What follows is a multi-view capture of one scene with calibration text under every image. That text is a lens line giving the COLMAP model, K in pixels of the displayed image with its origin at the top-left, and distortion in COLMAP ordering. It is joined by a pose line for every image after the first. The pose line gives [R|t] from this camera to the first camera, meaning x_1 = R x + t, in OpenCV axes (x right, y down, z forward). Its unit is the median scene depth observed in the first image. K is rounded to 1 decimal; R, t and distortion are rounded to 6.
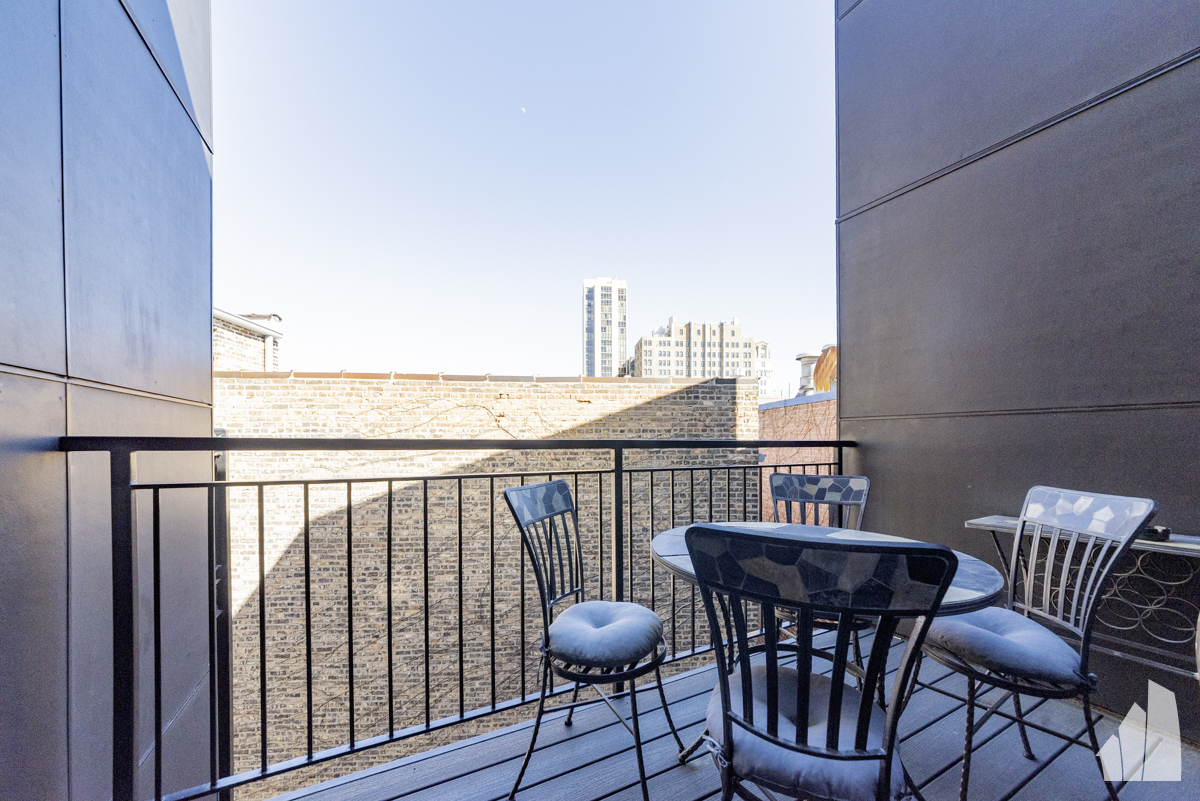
lens RADIAL K [[437.2, 0, 599.8], [0, 437.2, 442.7], [0, 0, 1]] dist [-0.000668, -0.000042]
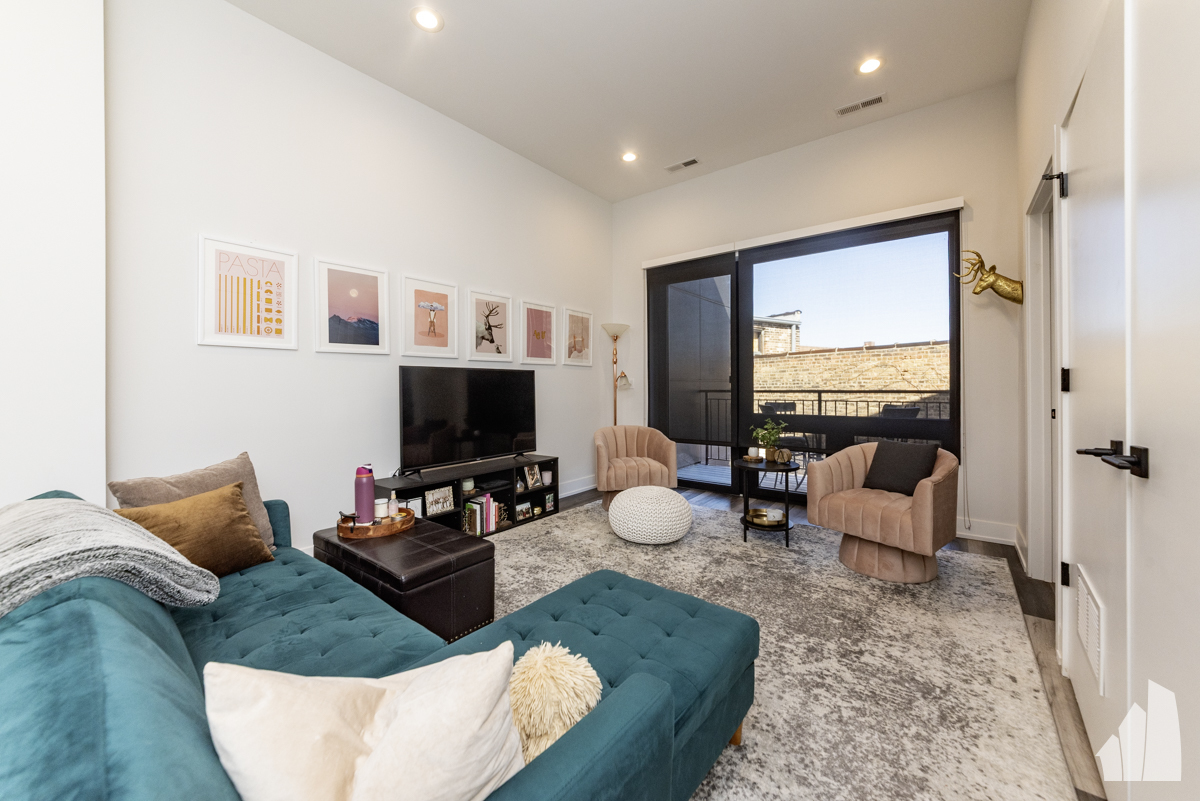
lens RADIAL K [[460.7, 0, 599.7], [0, 460.7, 389.8], [0, 0, 1]] dist [-0.009272, 0.000183]
pose [[0.411796, -0.000276, -0.911276, 0.739703], [0.001708, 0.999998, 0.000469, -0.003745], [0.911274, -0.001750, 0.411796, -0.531644]]
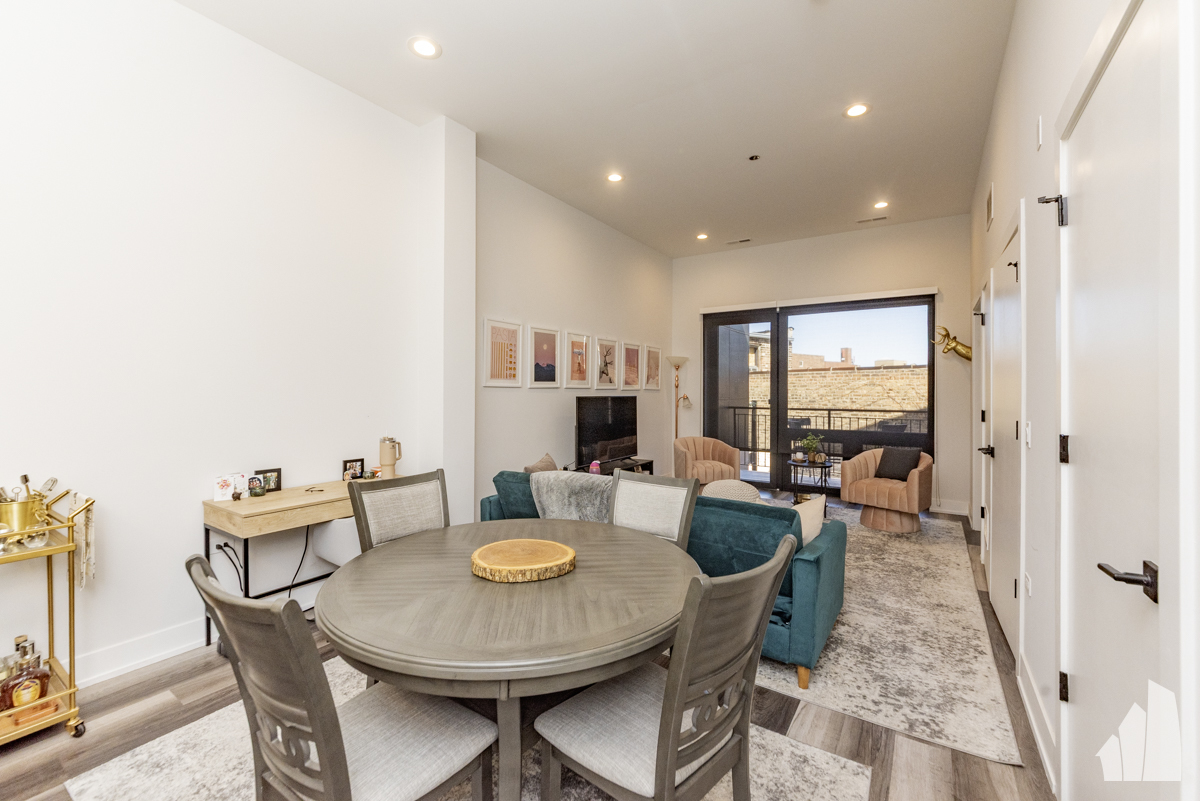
lens RADIAL K [[515.1, 0, 598.6], [0, 515.1, 393.8], [0, 0, 1]] dist [0.001046, -0.000041]
pose [[0.489500, 0.001680, -0.872002, 0.953392], [-0.006530, 0.999977, -0.001739, -0.036878], [0.871979, 0.006545, 0.489499, -0.936579]]
